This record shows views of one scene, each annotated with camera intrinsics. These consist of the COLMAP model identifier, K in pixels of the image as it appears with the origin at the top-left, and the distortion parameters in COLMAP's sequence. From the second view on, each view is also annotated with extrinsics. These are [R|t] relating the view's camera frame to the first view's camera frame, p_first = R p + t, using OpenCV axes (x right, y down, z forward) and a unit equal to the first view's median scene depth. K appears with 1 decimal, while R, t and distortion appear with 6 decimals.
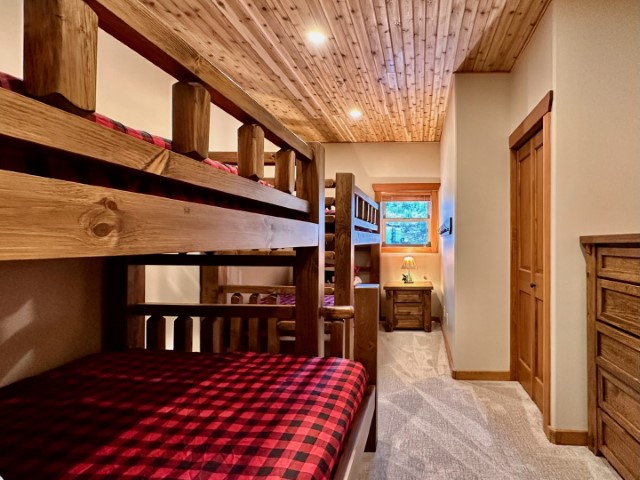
lens RADIAL K [[335.6, 0, 320.0], [0, 335.6, 240.0], [0, 0, 1]] dist [-0.000553, 0.000638]
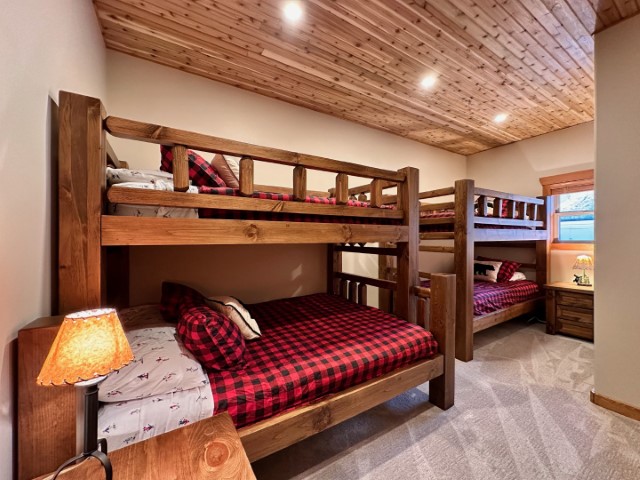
lens RADIAL K [[256.1, 0, 318.1], [0, 256.1, 238.5], [0, 0, 1]] dist [-0.000124, 0.000067]
pose [[0.564028, -0.006909, -0.825726, 0.521690], [0.007191, 0.999968, -0.003455, 0.004704], [0.825724, -0.003990, 0.564060, 0.075264]]
